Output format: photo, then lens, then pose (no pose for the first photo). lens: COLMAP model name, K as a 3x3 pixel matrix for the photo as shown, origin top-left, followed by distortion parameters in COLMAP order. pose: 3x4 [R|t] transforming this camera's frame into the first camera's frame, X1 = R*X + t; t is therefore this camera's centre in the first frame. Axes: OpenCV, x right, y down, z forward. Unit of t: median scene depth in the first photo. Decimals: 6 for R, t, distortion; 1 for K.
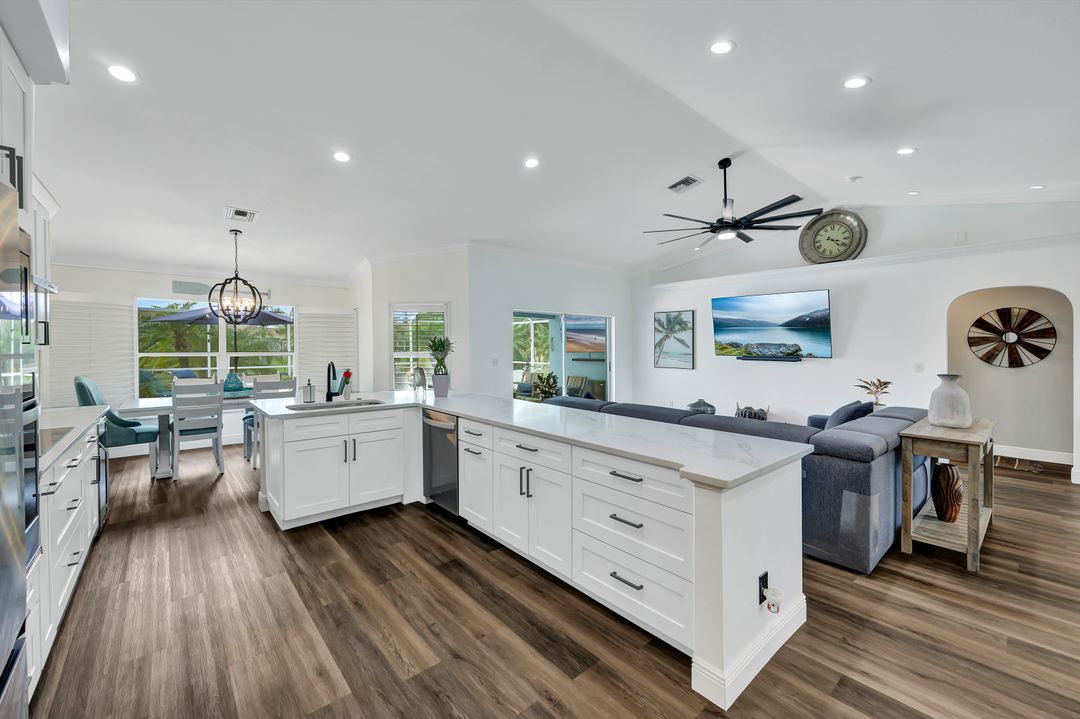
lens RADIAL K [[435.8, 0, 541.0], [0, 435.8, 355.3], [0, 0, 1]] dist [-0.001609, -0.000201]
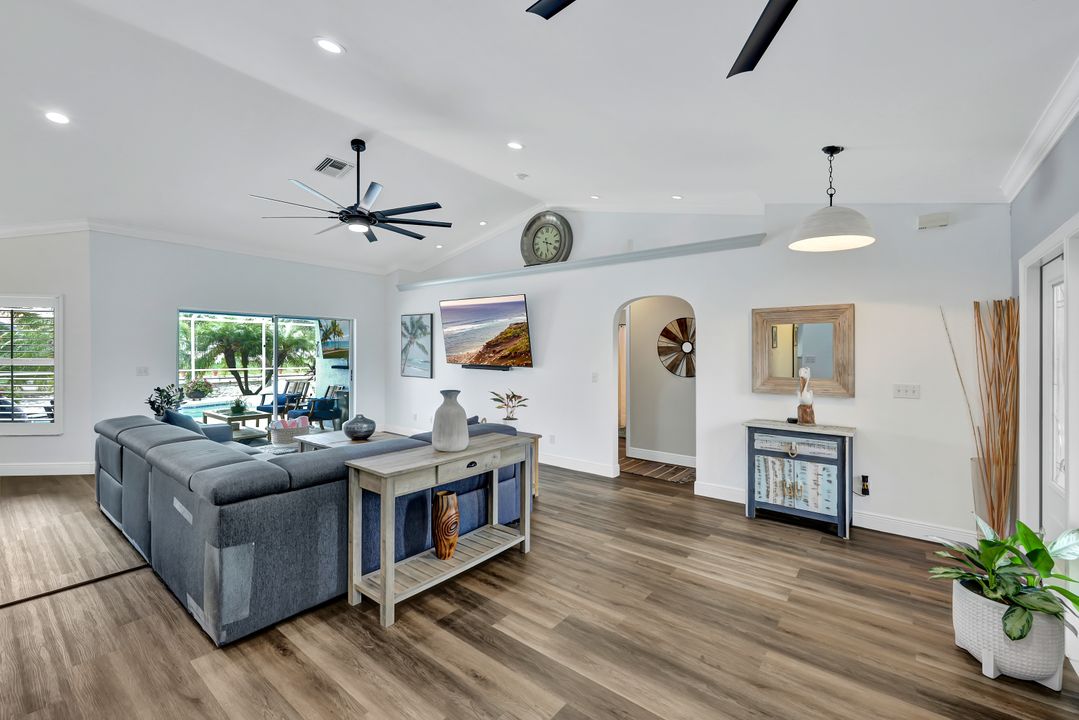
lens RADIAL K [[455.6, 0, 542.9], [0, 455.6, 356.4], [0, 0, 1]] dist [0.000154, -0.000045]
pose [[0.980408, 0.005328, 0.196905, 0.452756], [-0.004124, 0.999970, -0.006521, -0.009947], [-0.196934, 0.005581, 0.980401, 0.026451]]
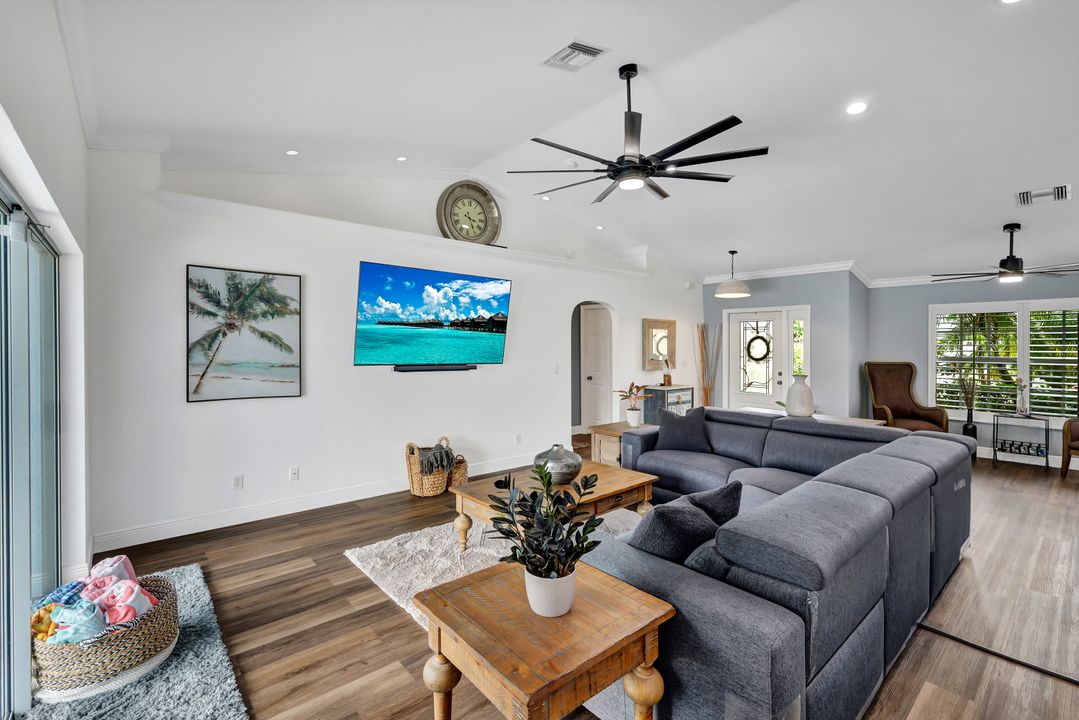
lens RADIAL K [[480.2, 0, 537.0], [0, 480.2, 346.7], [0, 0, 1]] dist [0.001150, 0.000438]
pose [[-0.001122, -0.003021, 0.999995, -0.221557], [0.013424, 0.999905, 0.003036, -0.025170], [-0.999909, 0.013428, -0.001082, 0.852642]]
